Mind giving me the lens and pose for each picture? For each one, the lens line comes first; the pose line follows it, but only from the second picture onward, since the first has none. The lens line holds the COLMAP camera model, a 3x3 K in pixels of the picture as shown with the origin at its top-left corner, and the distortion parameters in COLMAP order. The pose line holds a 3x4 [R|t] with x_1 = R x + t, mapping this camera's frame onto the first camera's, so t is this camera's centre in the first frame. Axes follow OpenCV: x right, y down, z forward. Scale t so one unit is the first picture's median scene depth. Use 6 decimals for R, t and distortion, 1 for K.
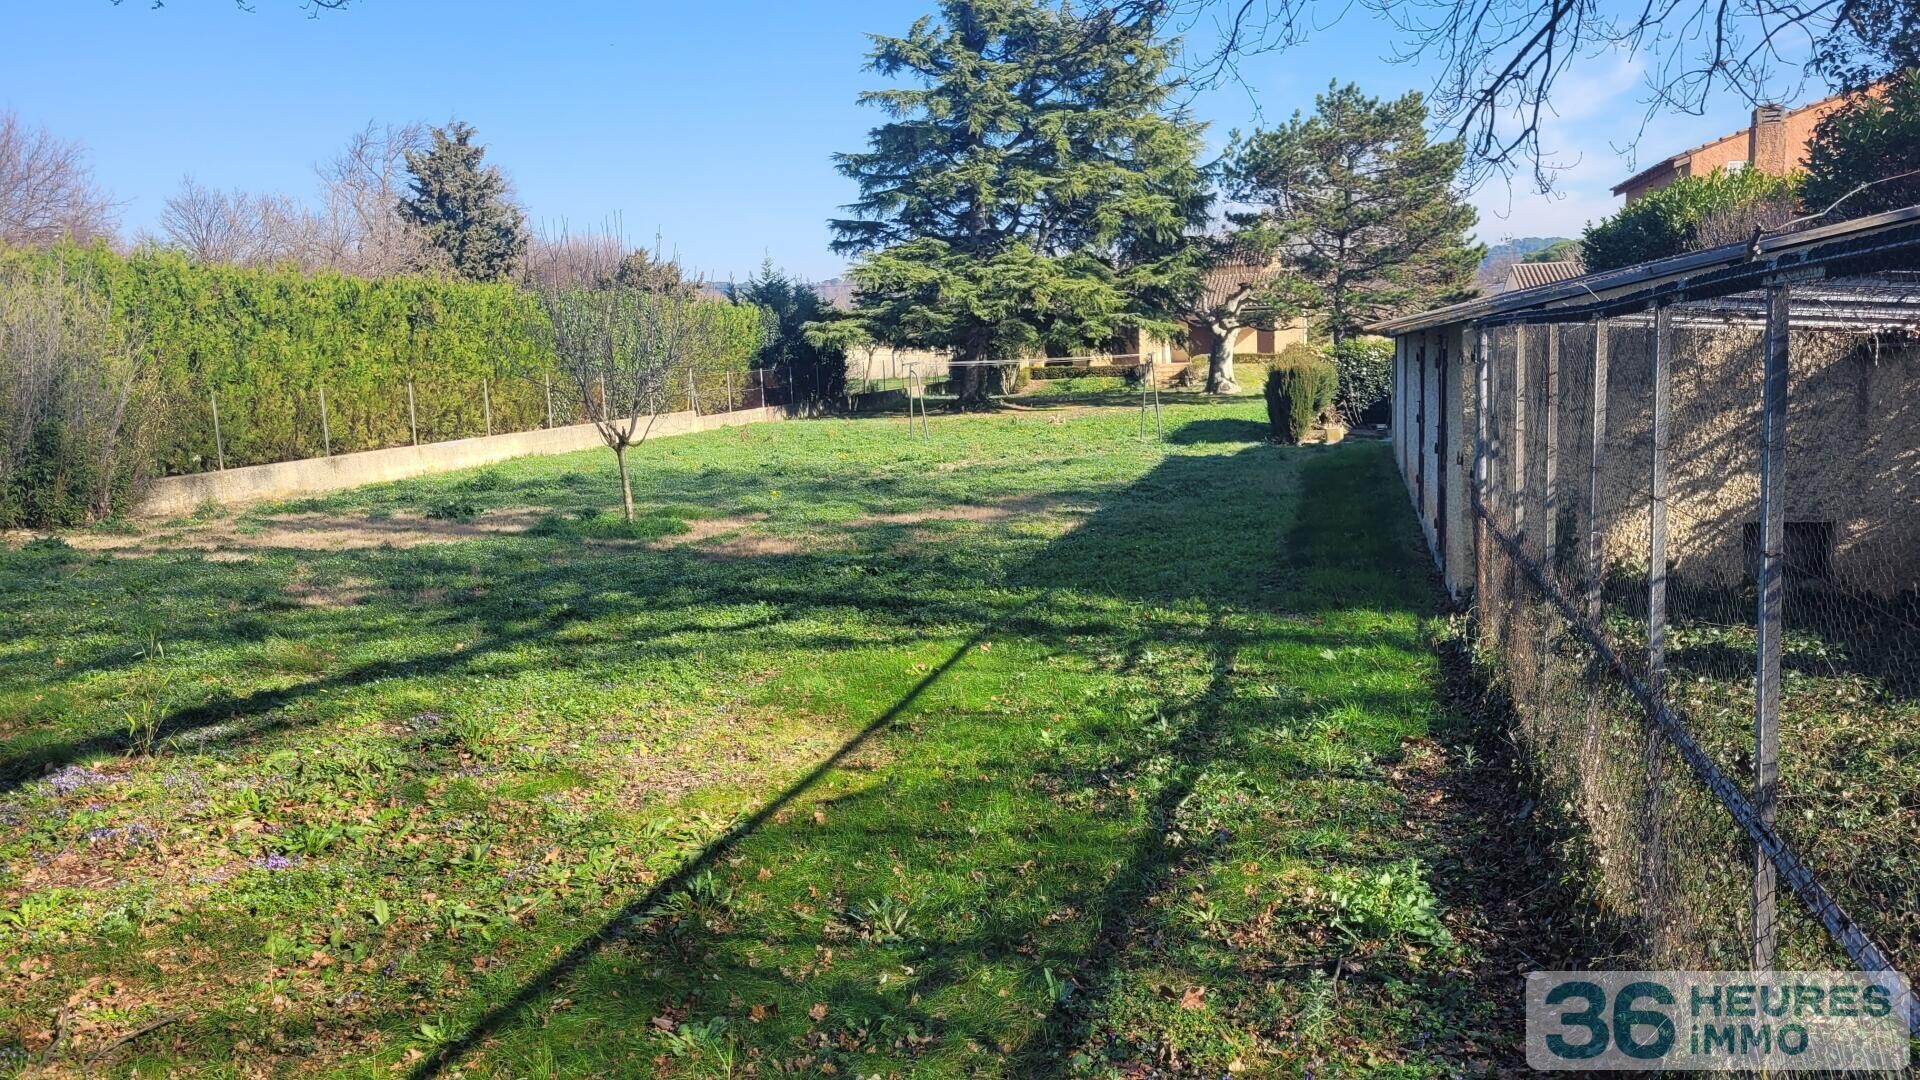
lens RADIAL K [[1449.8, 0, 969.1], [0, 1449.8, 527.3], [0, 0, 1]] dist [0.062877, -0.050826]
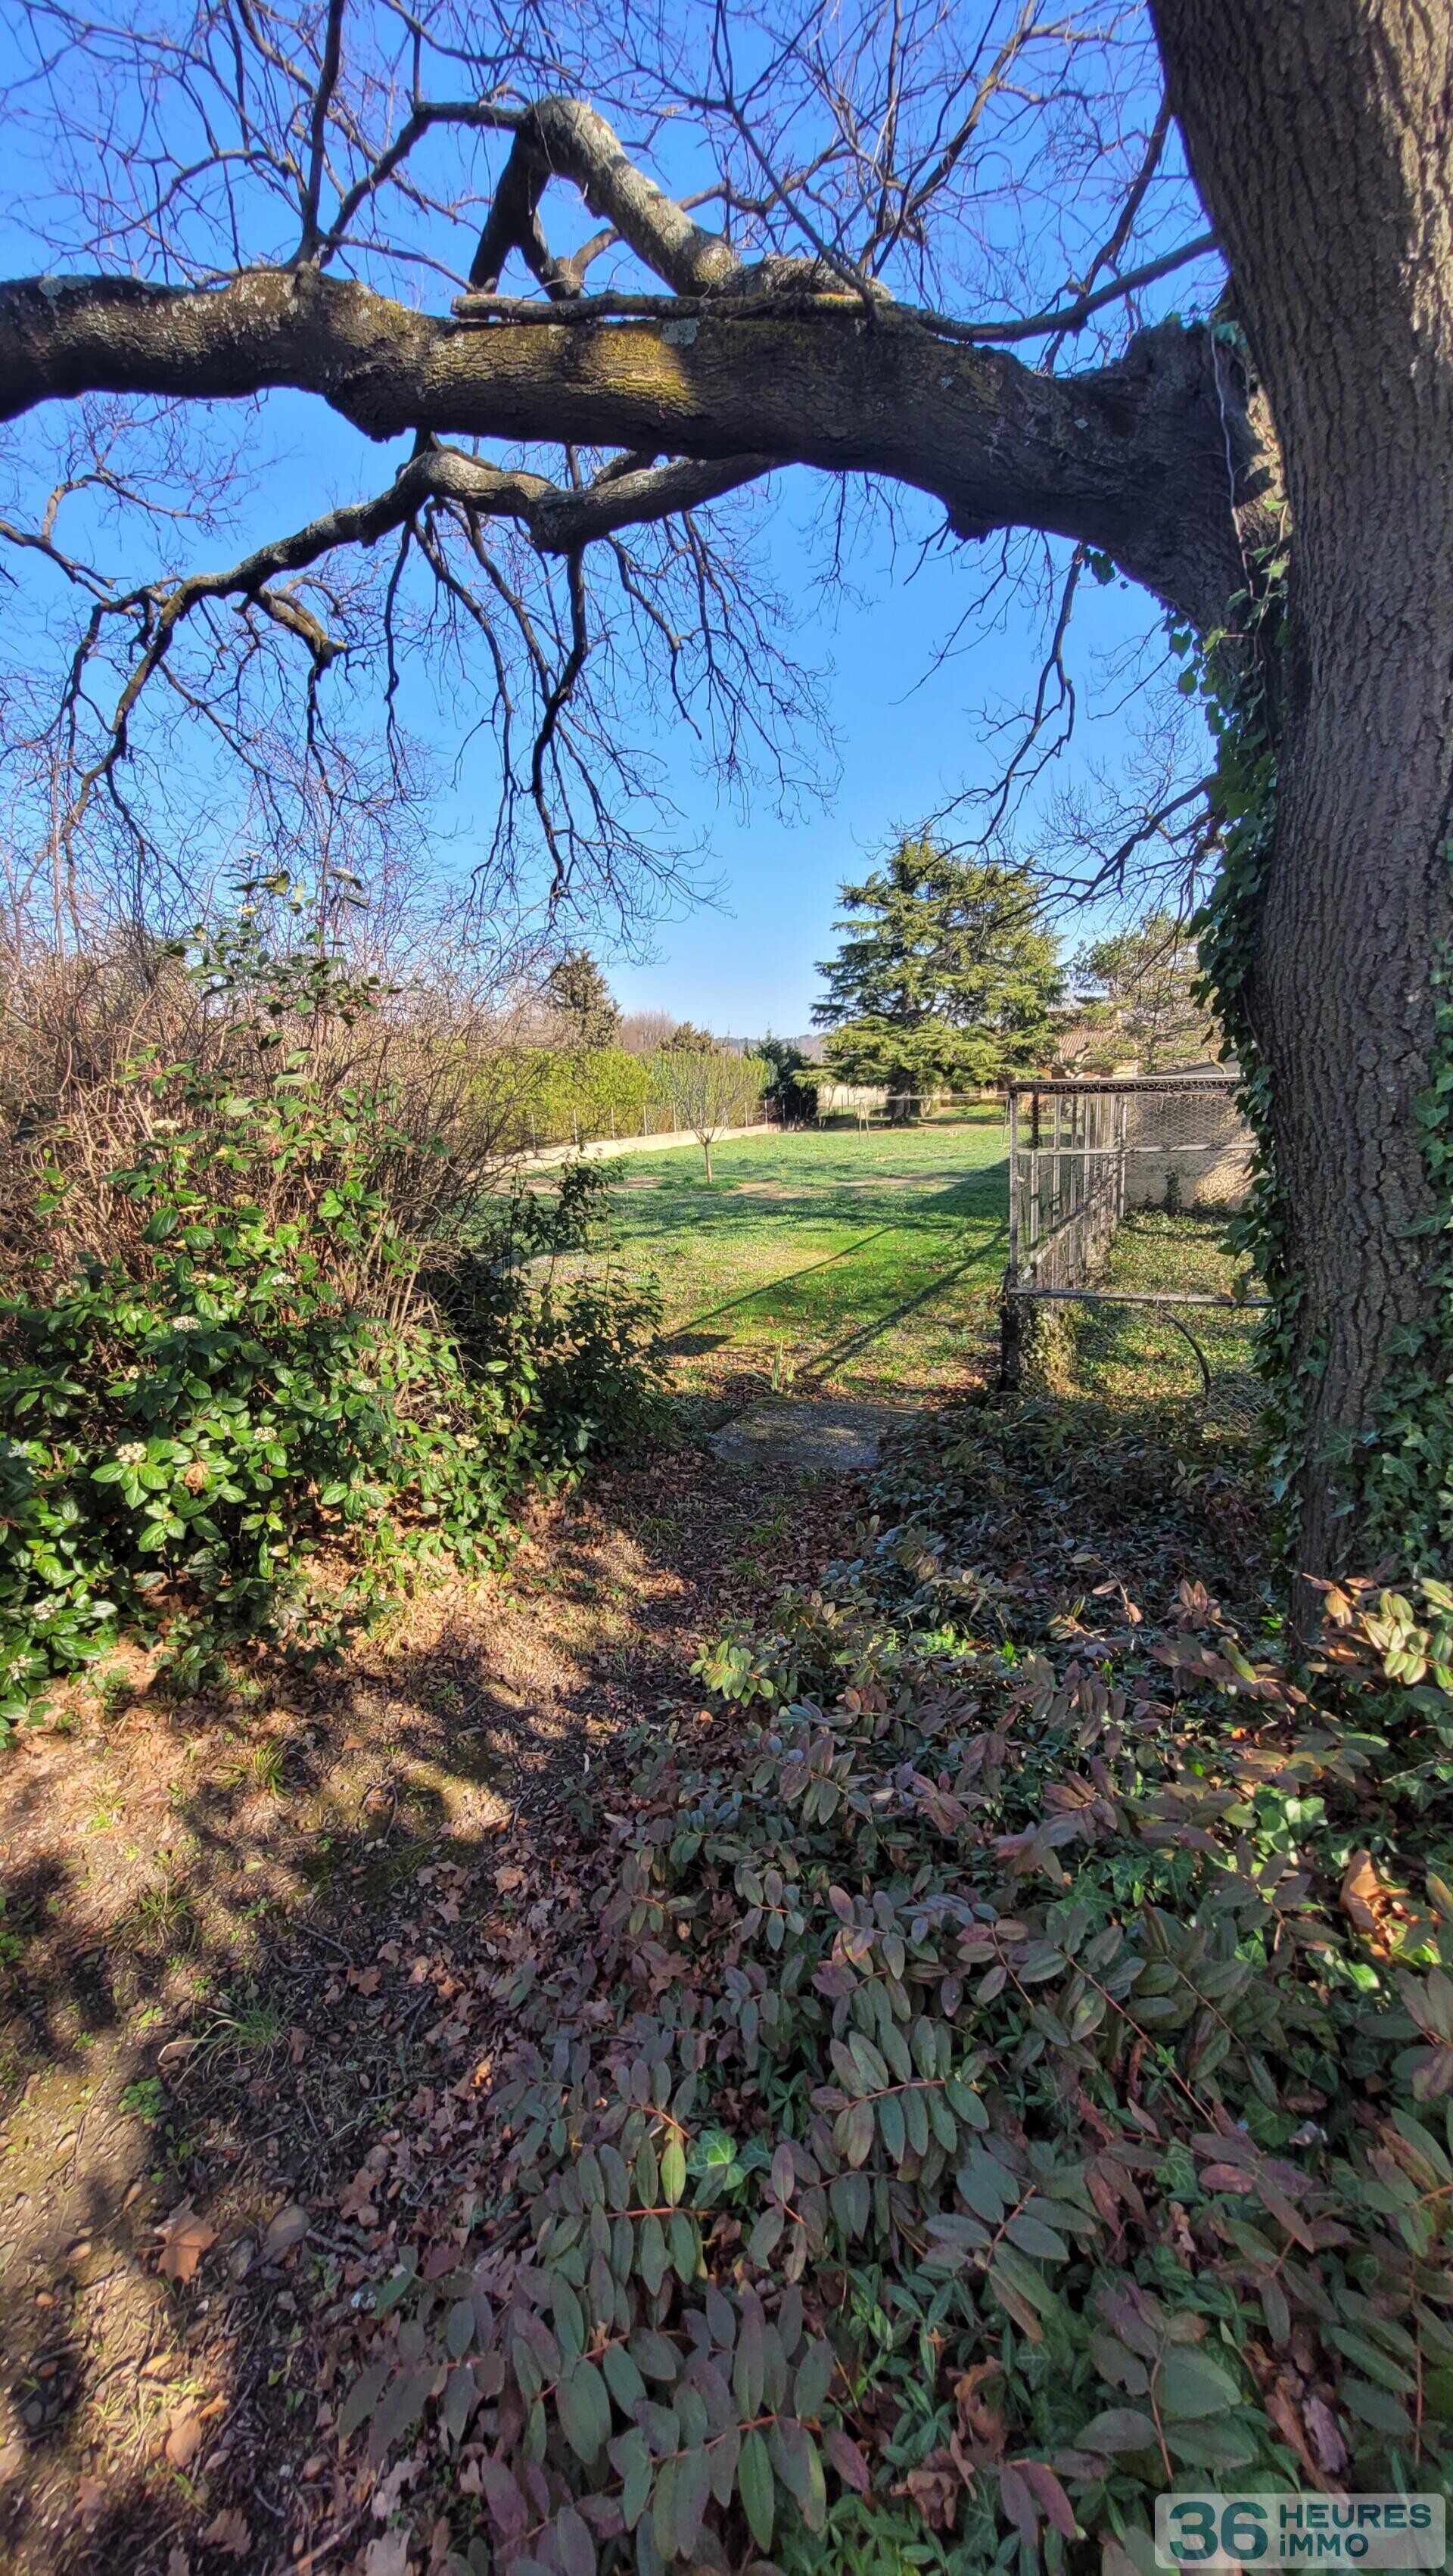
lens RADIAL K [[1014.7, 0, 718.6], [0, 1014.7, 1268.4], [0, 0, 1]] dist [0.009726, -0.002969]
pose [[0.984541, 0.031298, -0.172334, 0.003936], [-0.021374, 0.998021, 0.059142, 0.010929], [0.173844, -0.054544, 0.983261, -0.119297]]
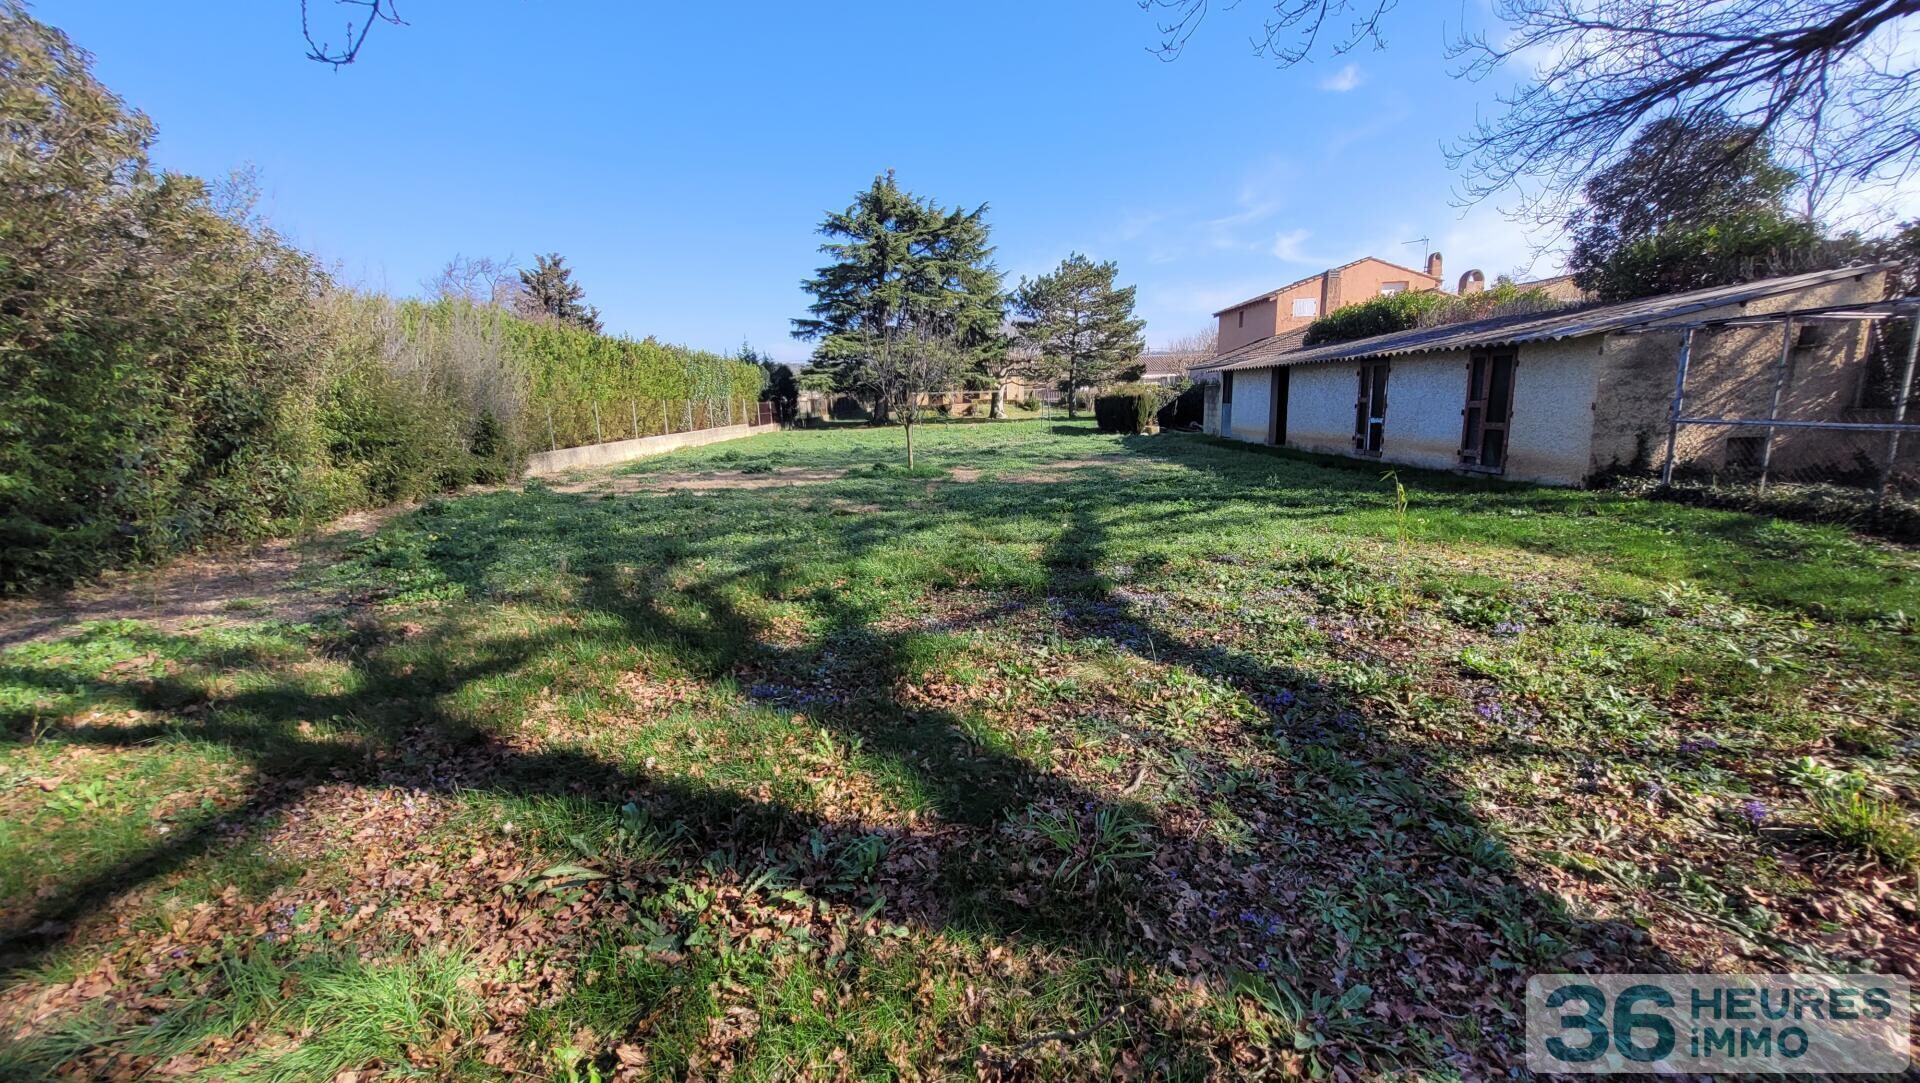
lens RADIAL K [[756.3, 0, 951.4], [0, 756.3, 544.9], [0, 0, 1]] dist [0.009726, -0.002969]
pose [[0.971729, -0.036251, 0.233298, -0.152845], [0.022066, 0.997761, 0.063130, 0.011051], [-0.235064, -0.056198, 0.970354, 0.051513]]
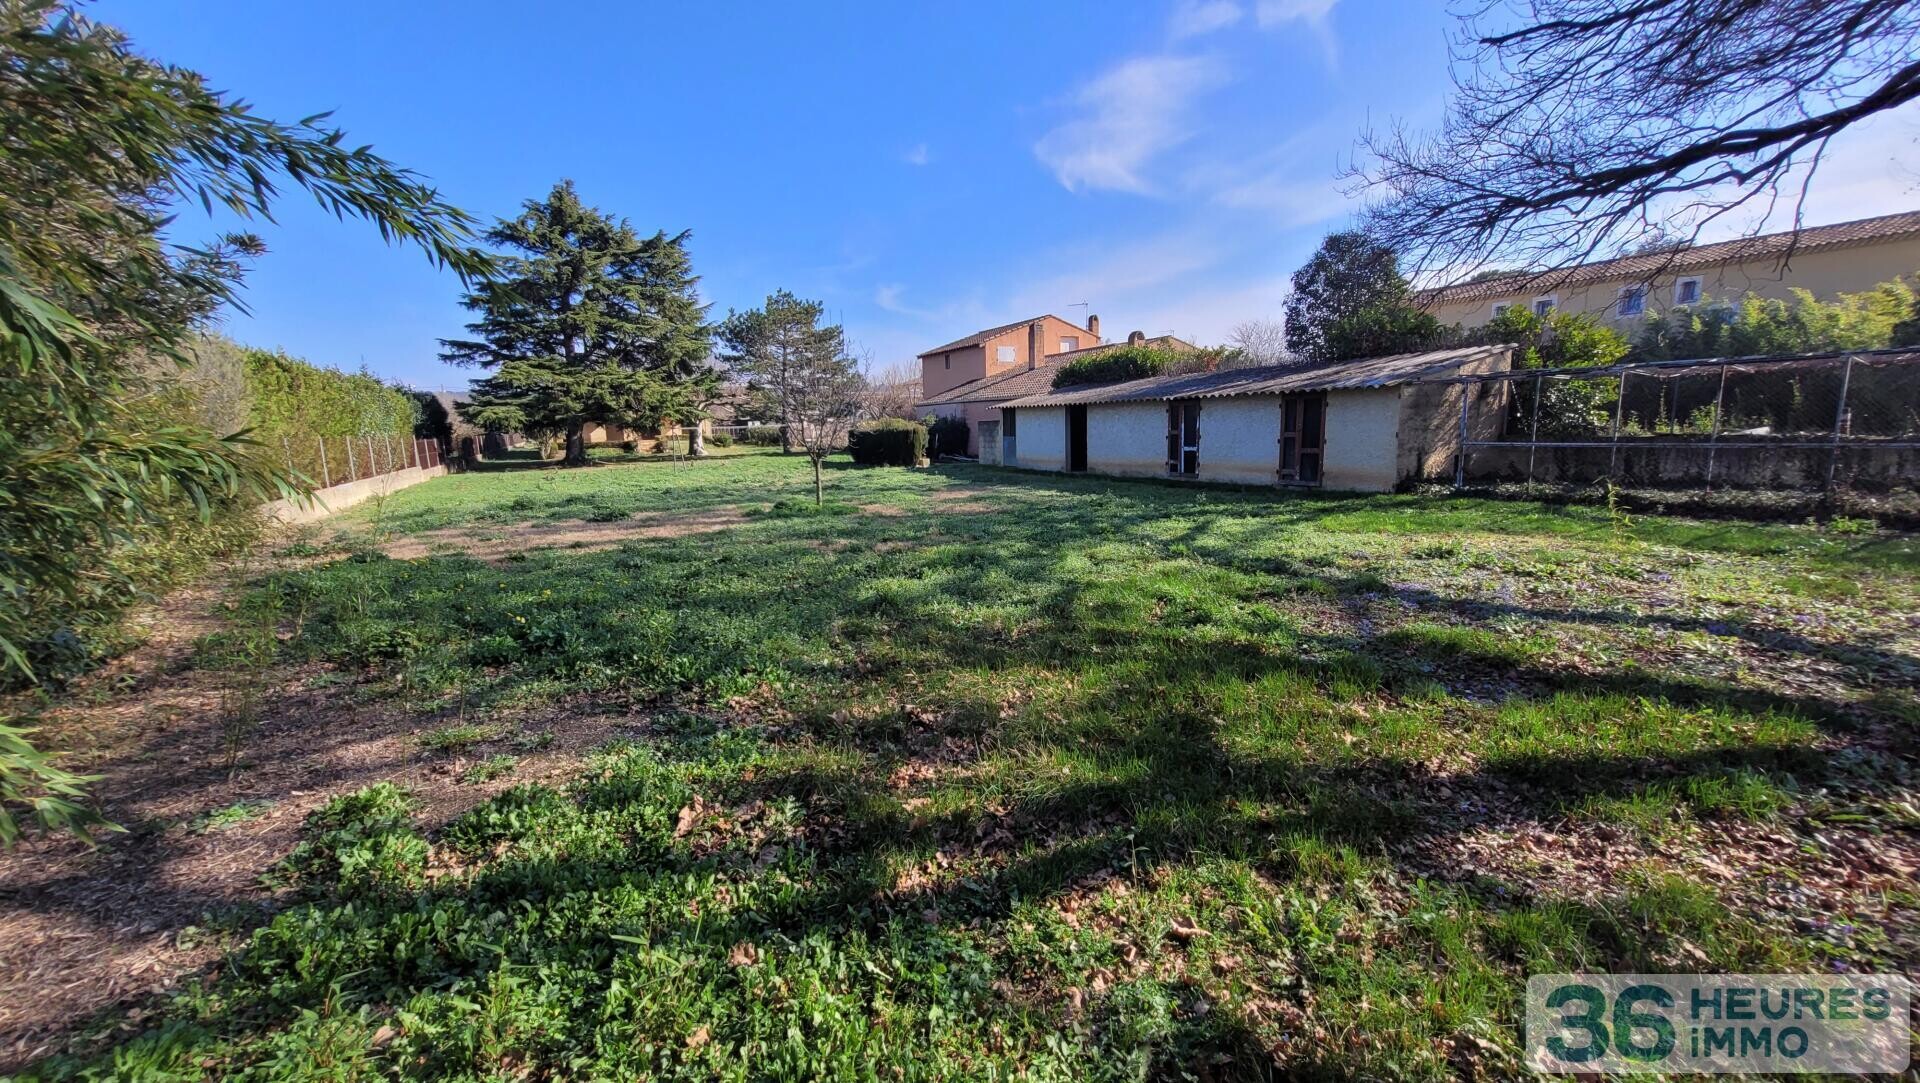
lens RADIAL K [[756.3, 0, 951.6], [0, 756.3, 547.4], [0, 0, 1]] dist [0.009726, -0.002969]
pose [[0.755962, -0.092496, 0.648047, -0.257726], [0.083020, 0.995520, 0.045246, 0.005750], [-0.649329, 0.019596, 0.760255, 0.105685]]
